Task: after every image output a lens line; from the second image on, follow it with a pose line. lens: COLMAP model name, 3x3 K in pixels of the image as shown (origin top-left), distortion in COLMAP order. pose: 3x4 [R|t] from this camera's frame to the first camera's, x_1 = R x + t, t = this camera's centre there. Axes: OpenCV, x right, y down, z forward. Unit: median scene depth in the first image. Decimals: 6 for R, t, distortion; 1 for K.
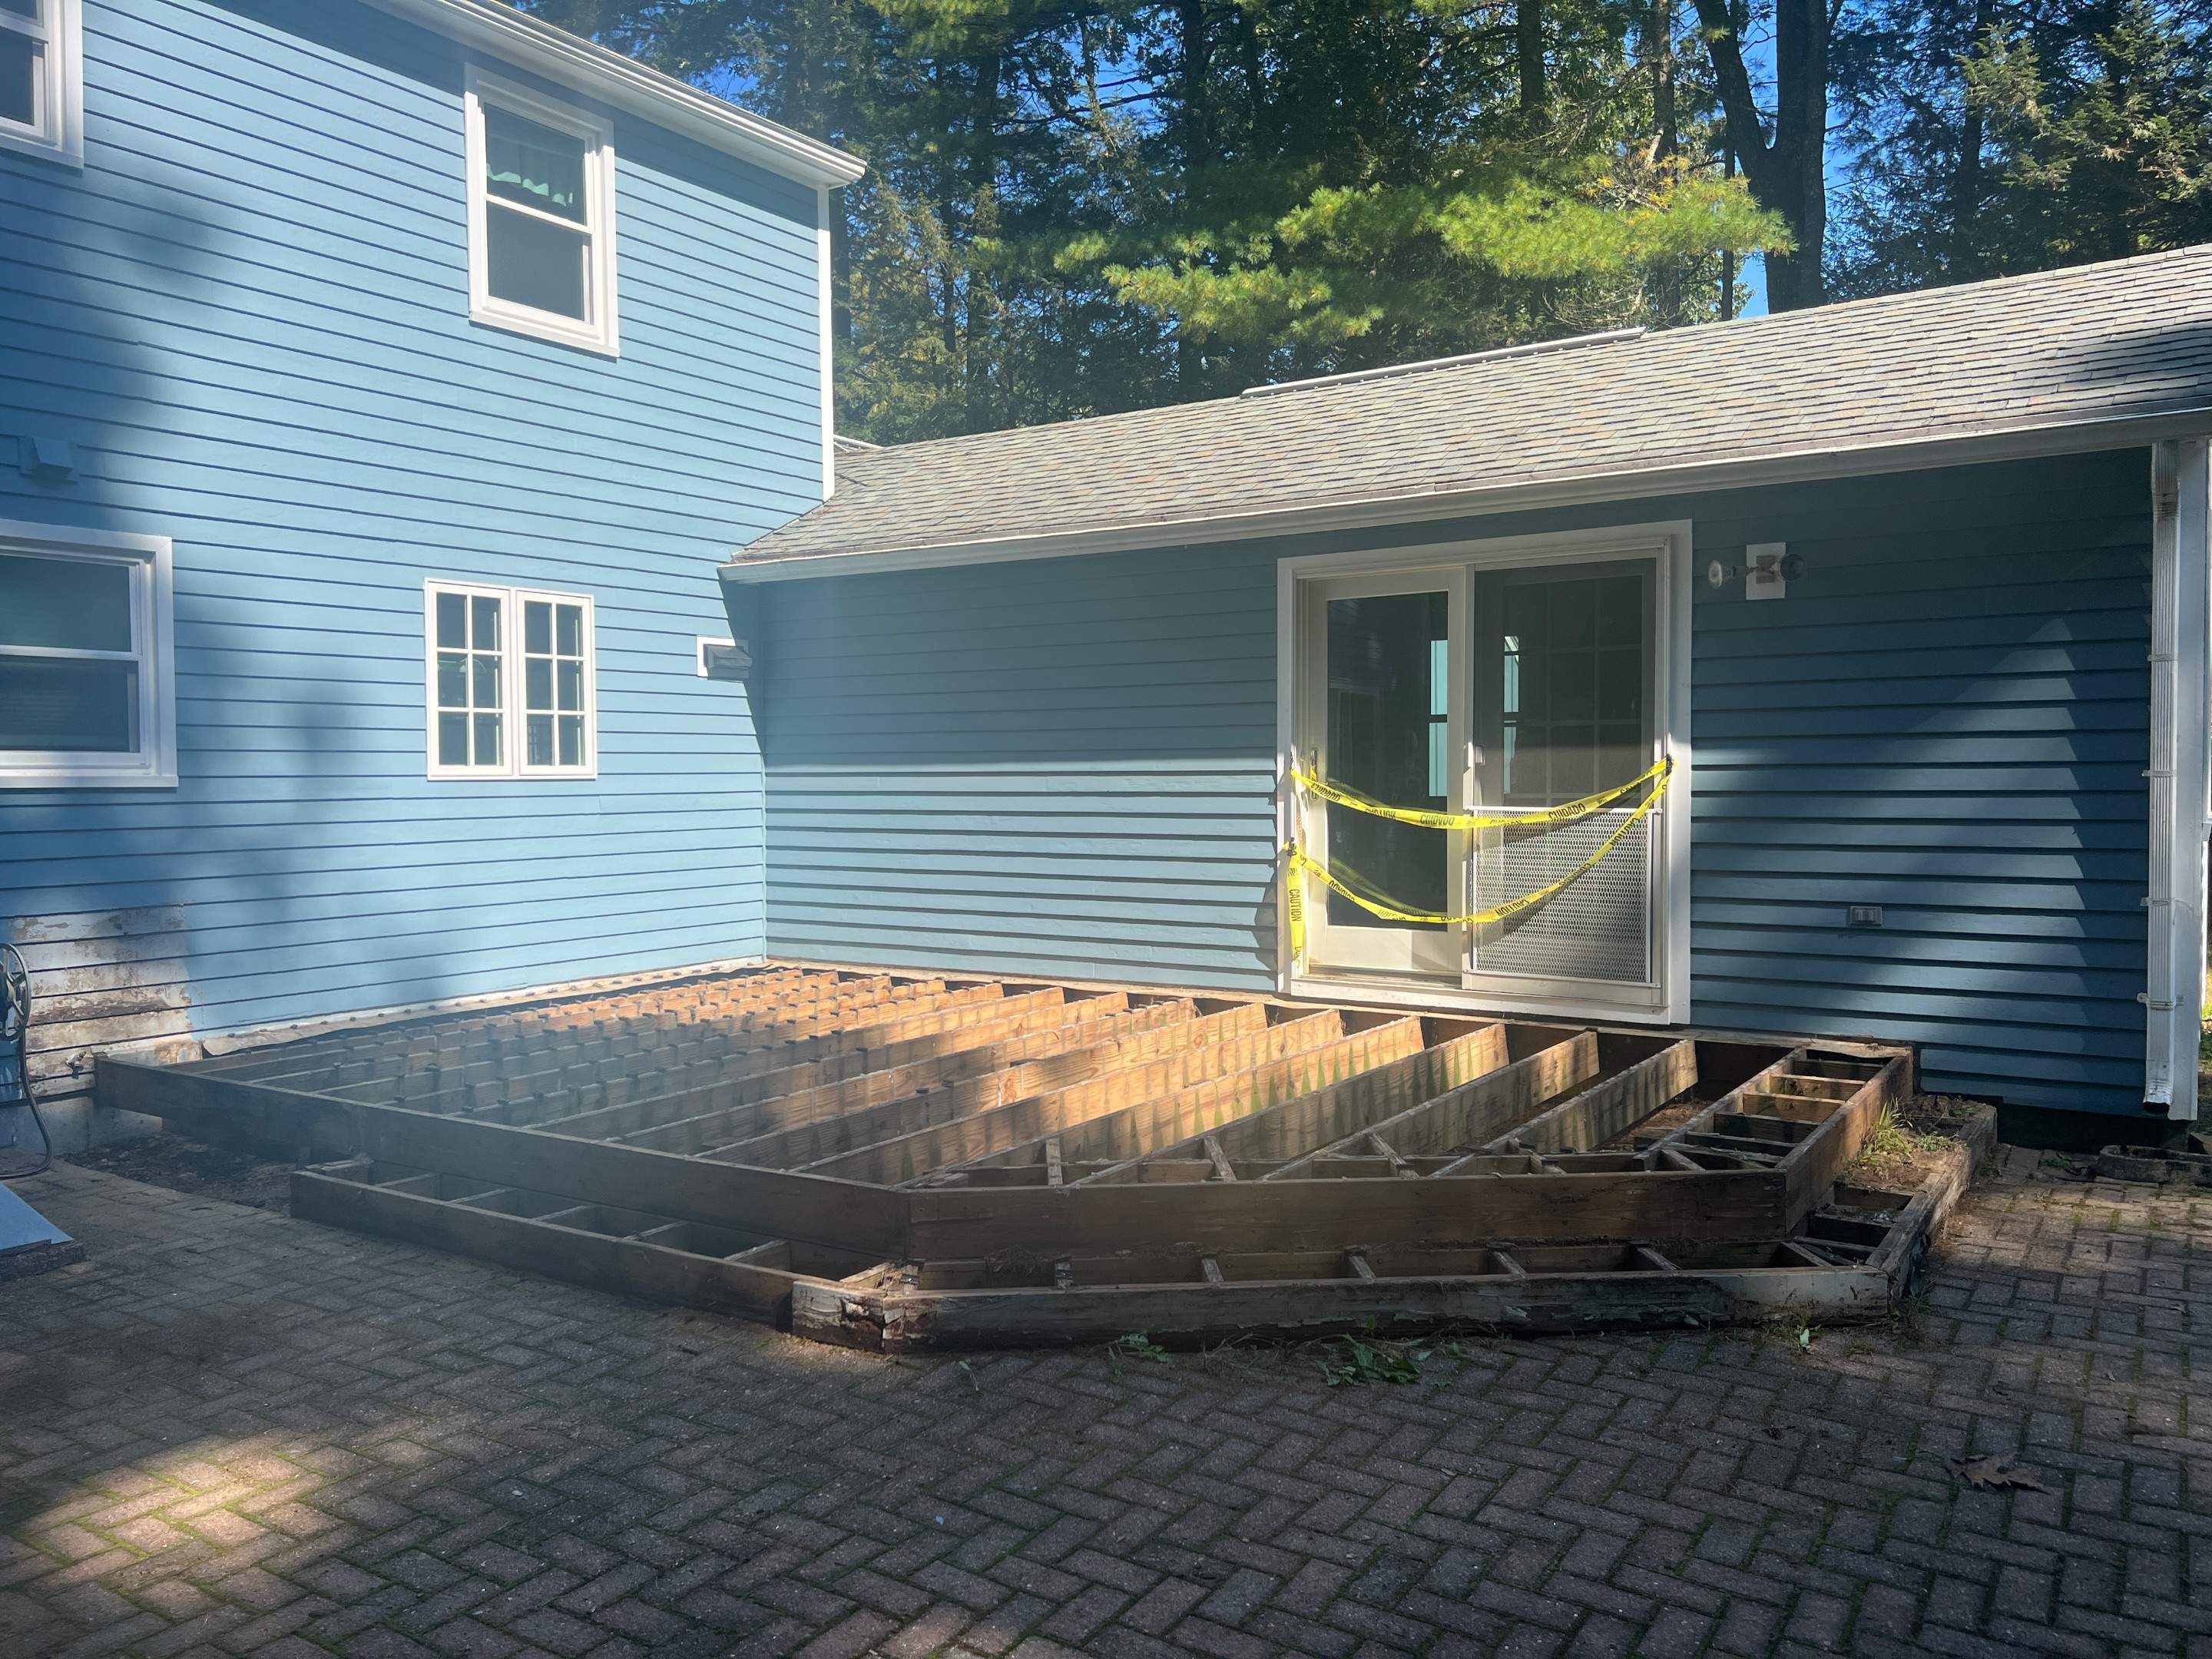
lens RADIAL K [[1657.2, 0, 1116.0], [0, 1657.2, 832.2], [0, 0, 1]] dist [0.017581, -0.020860]
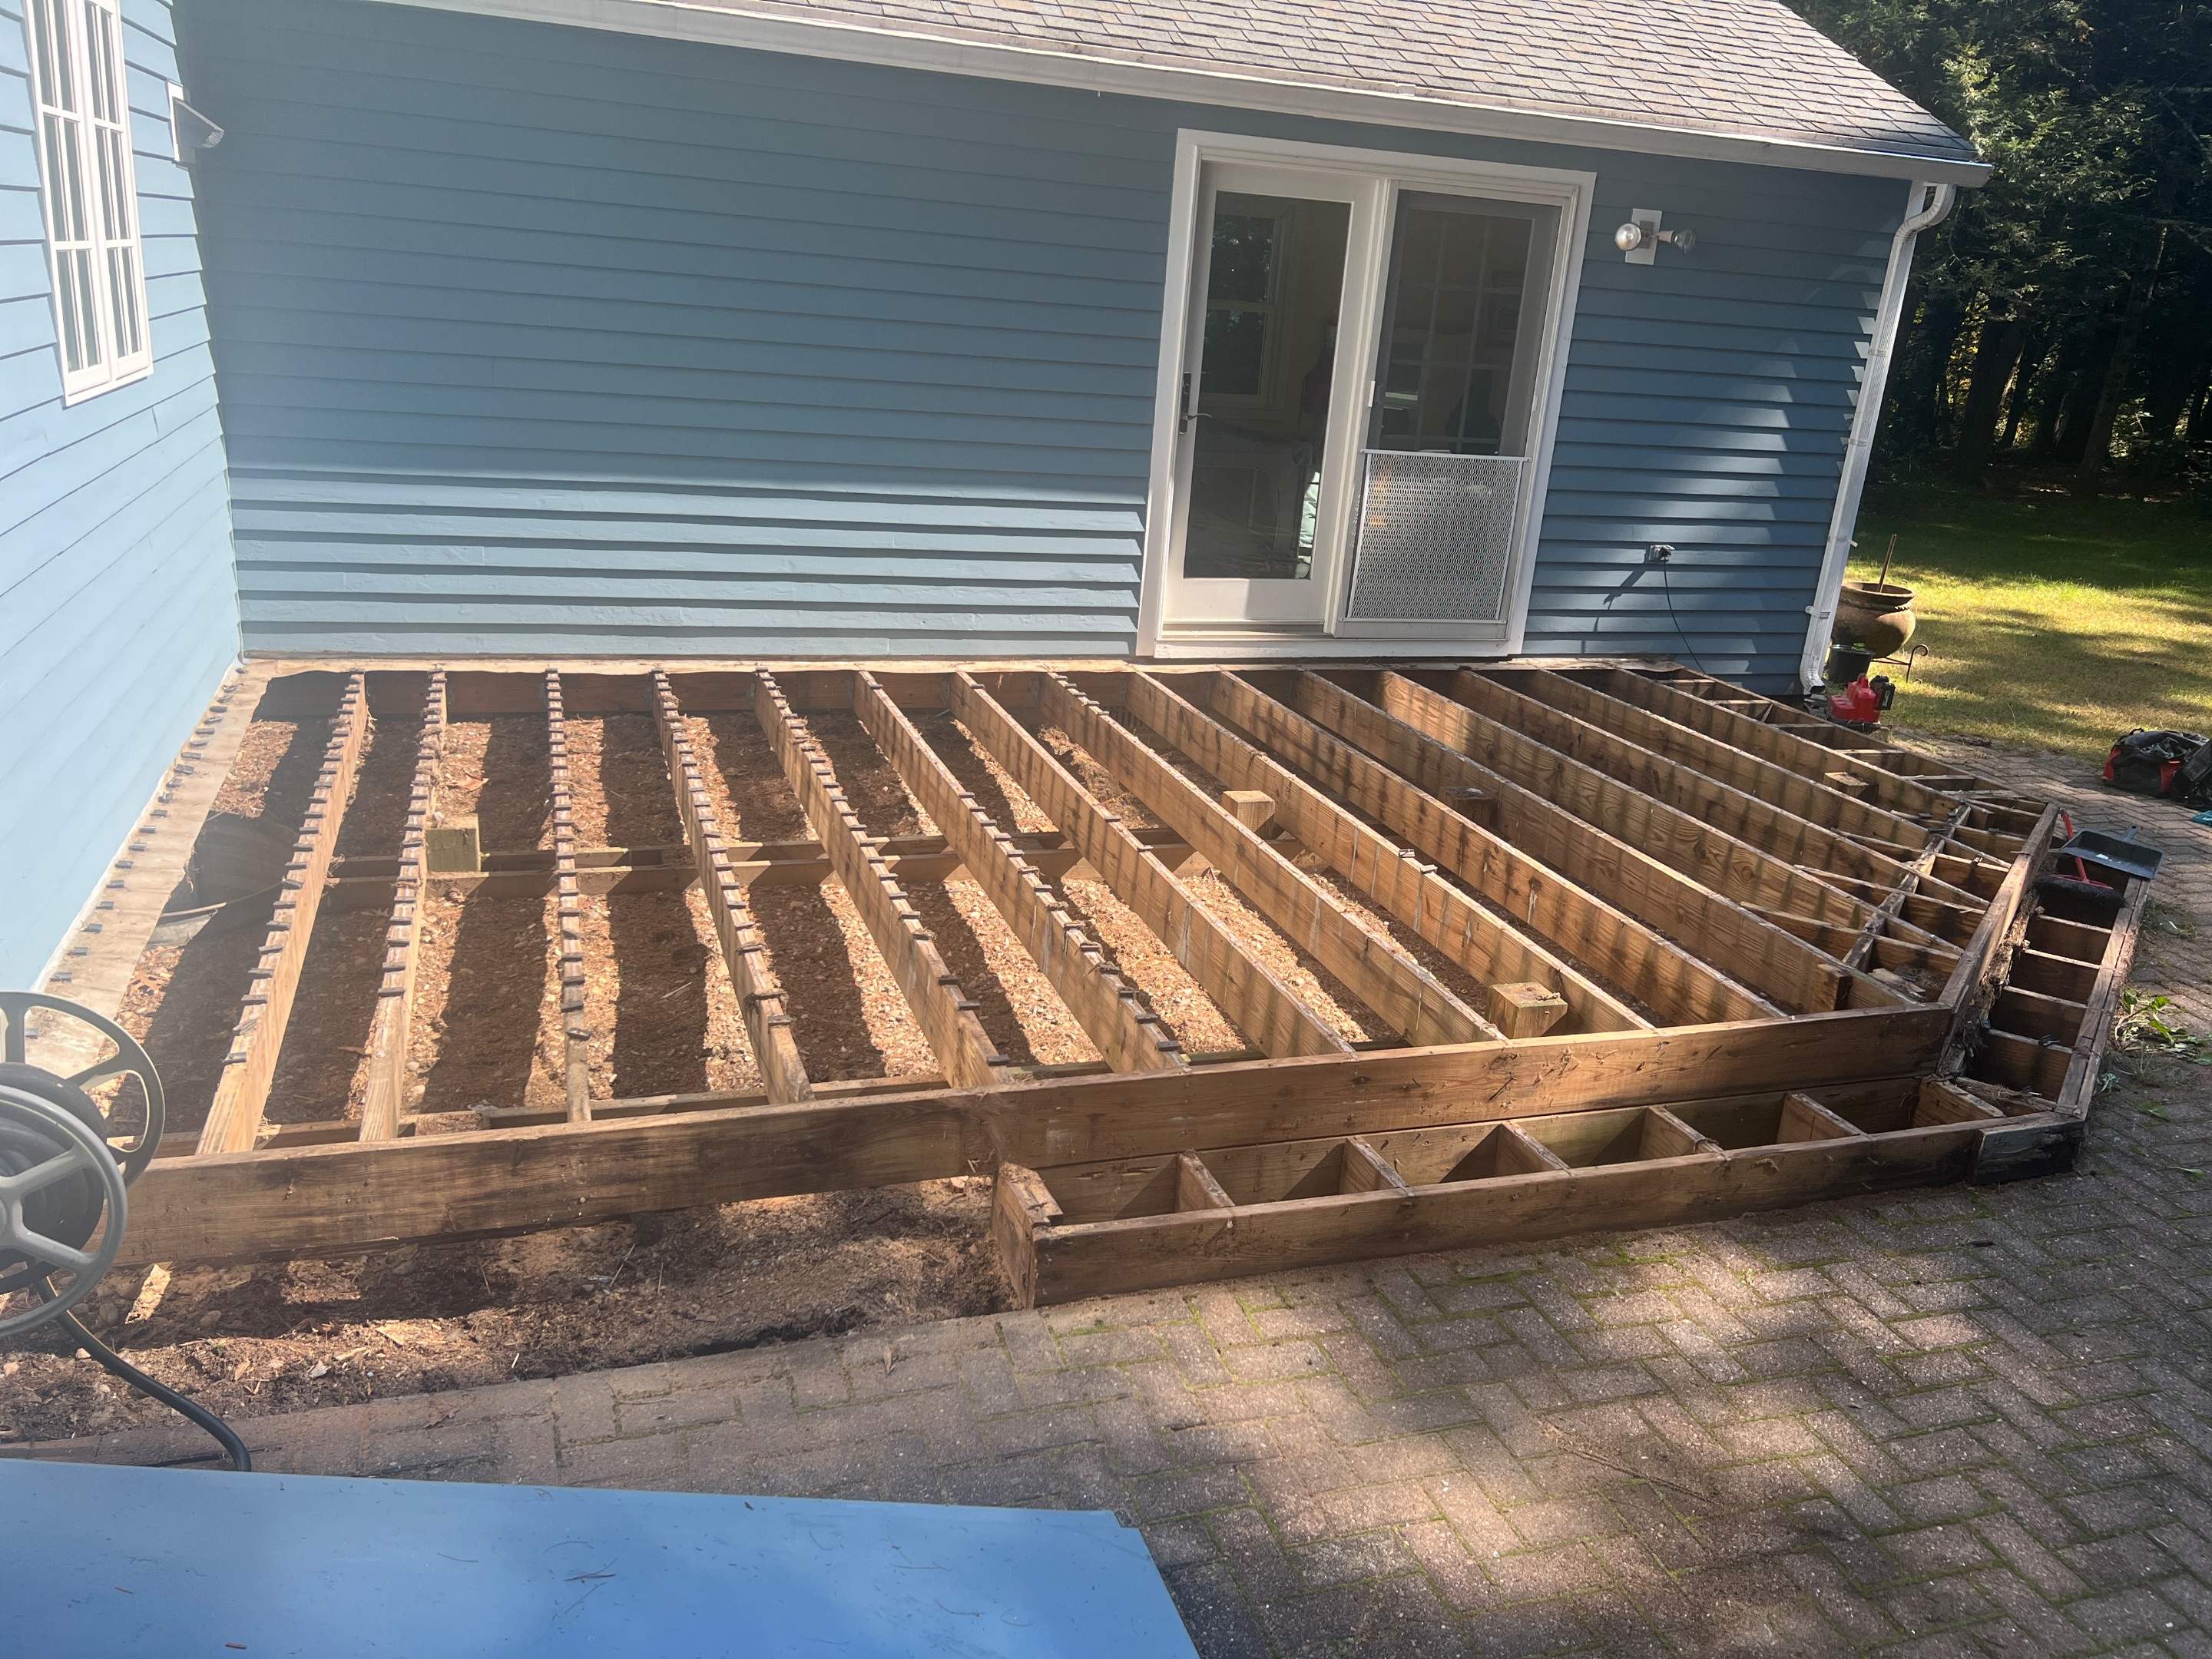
lens RADIAL K [[1657.2, 0, 1099.5], [0, 1657.2, 849.7], [0, 0, 1]] dist [0.017581, -0.020860]
pose [[0.616333, -0.202735, 0.760941, -0.599845], [-0.048119, 0.954791, 0.293357, -0.061987], [-0.786014, -0.217421, 0.578714, 0.460728]]
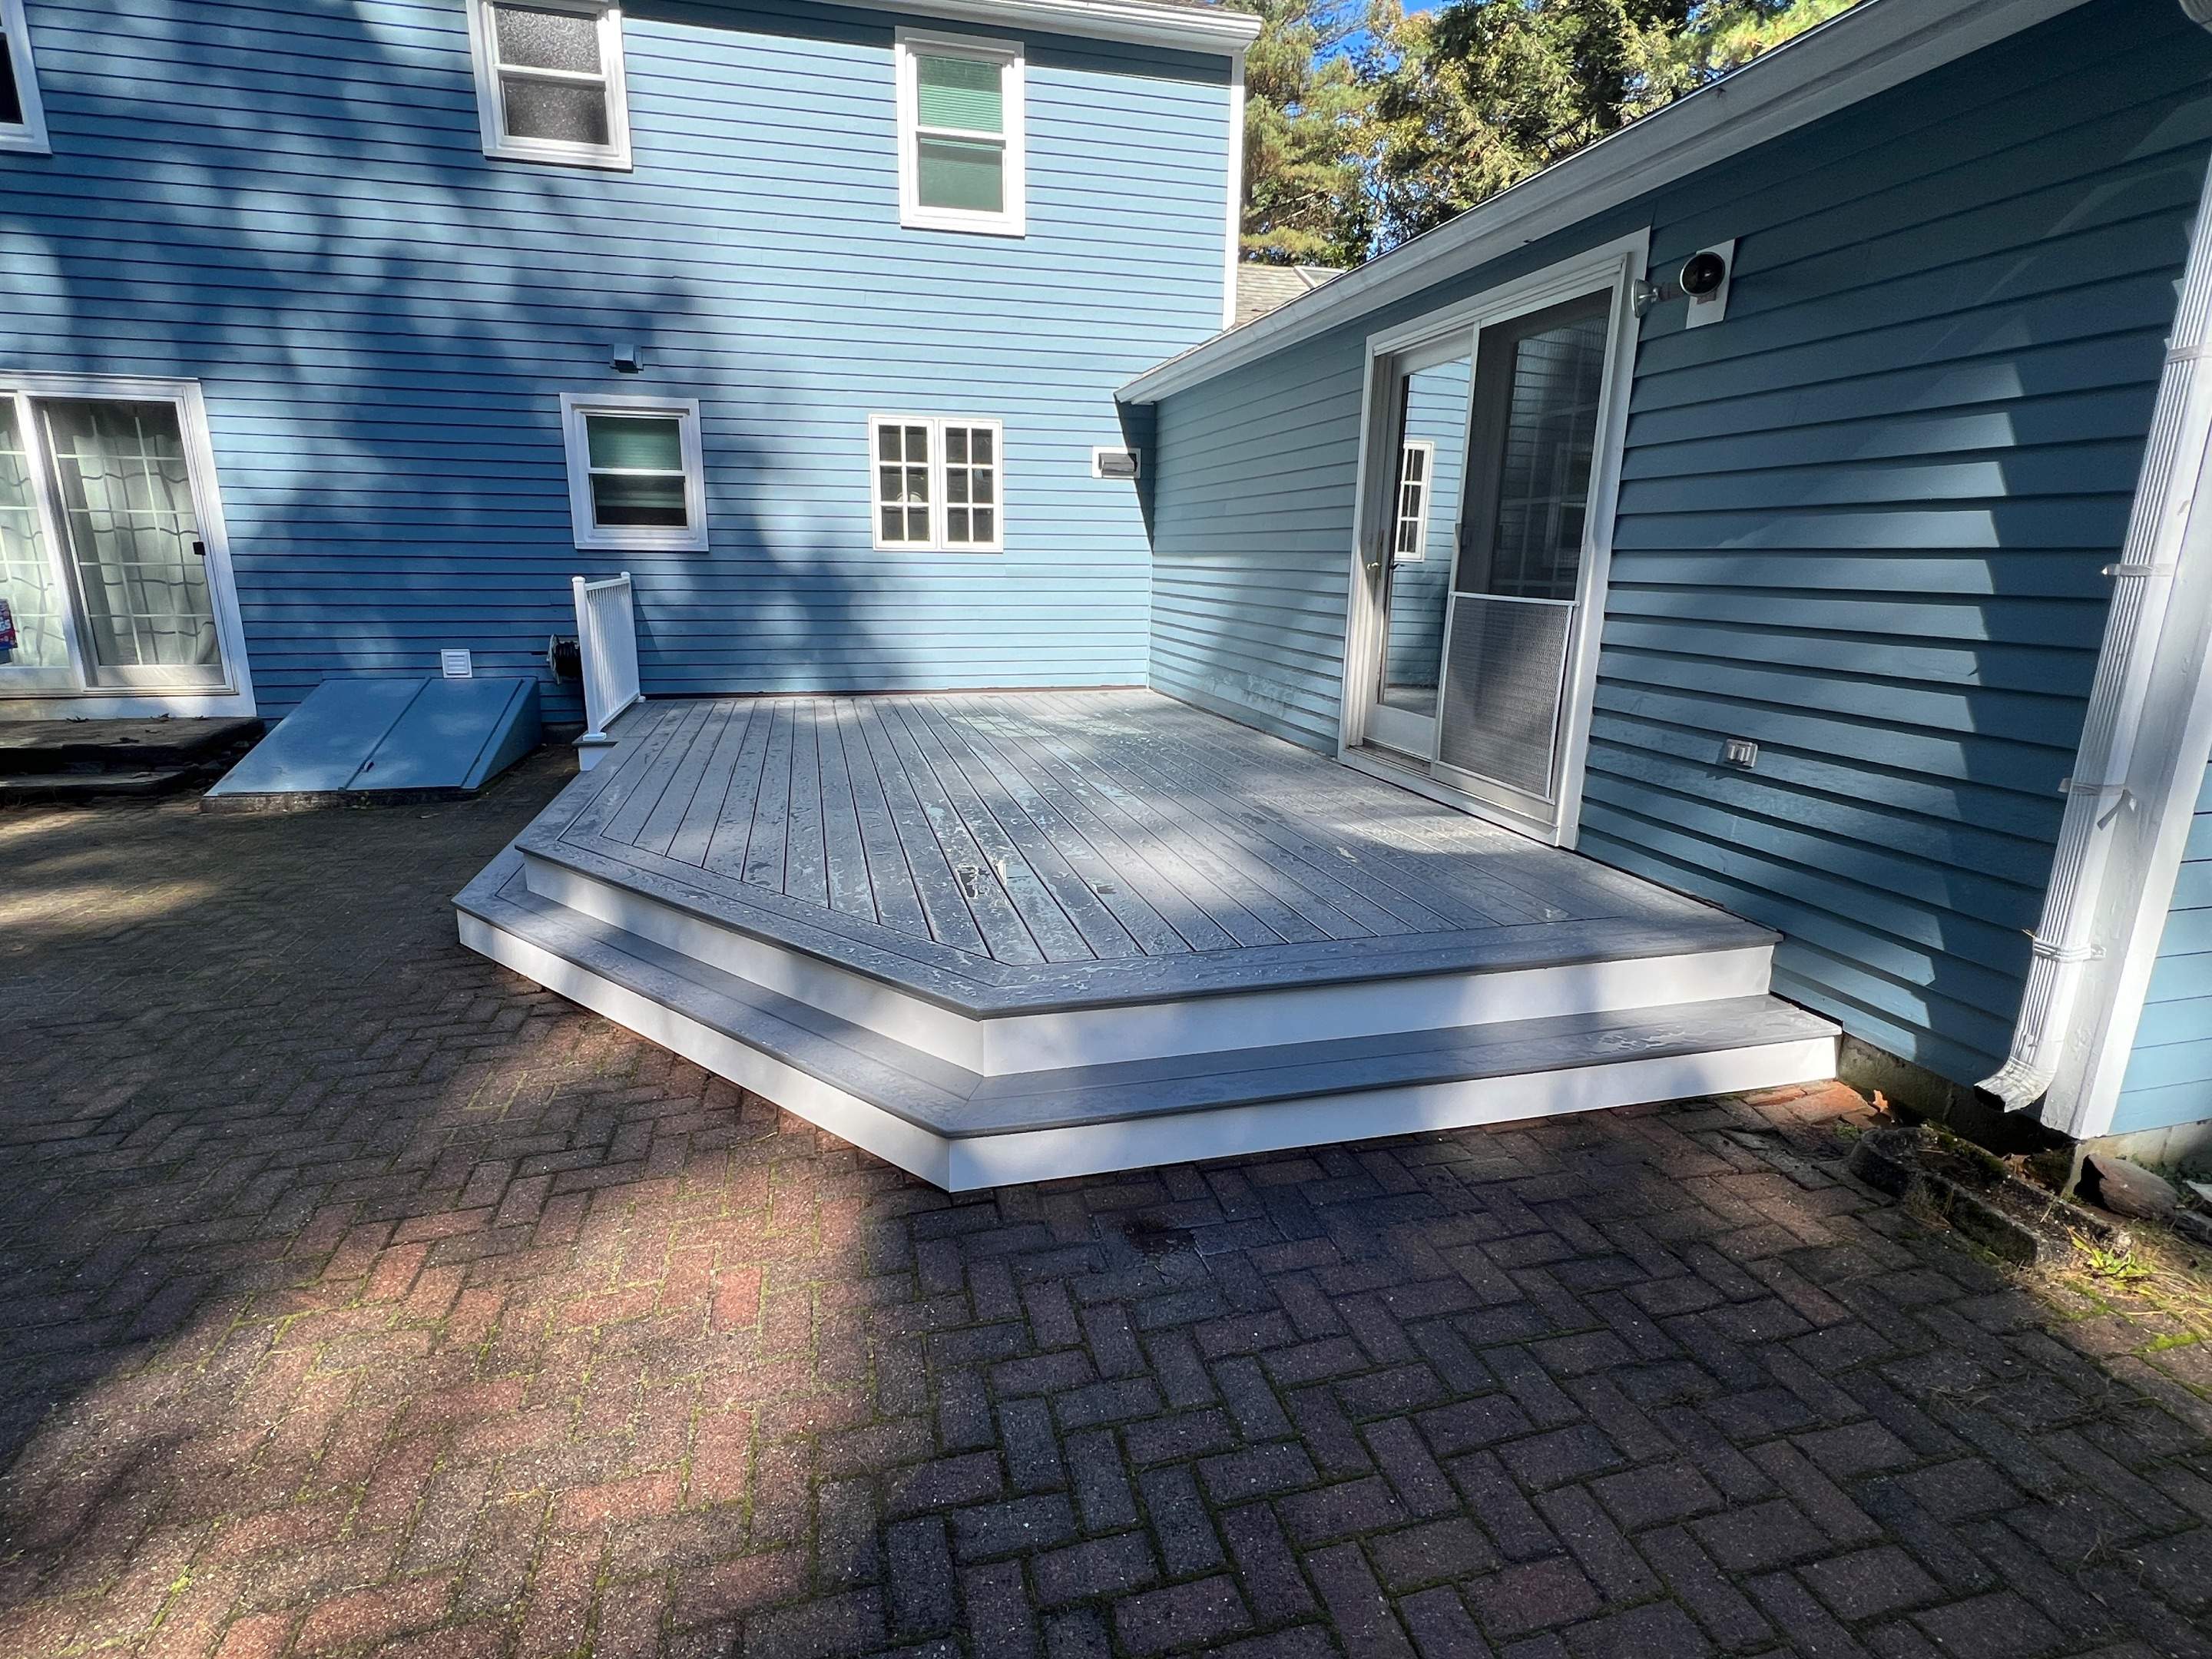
lens RADIAL K [[1087.2, 0, 1097.0], [0, 1087.2, 831.8], [0, 0, 1]] dist [-0.000004, -0.000222]
pose [[0.741490, 0.181349, -0.645992, 0.448156], [-0.041607, 0.973356, 0.225492, -0.012361], [0.669673, -0.140322, 0.729279, 0.342566]]
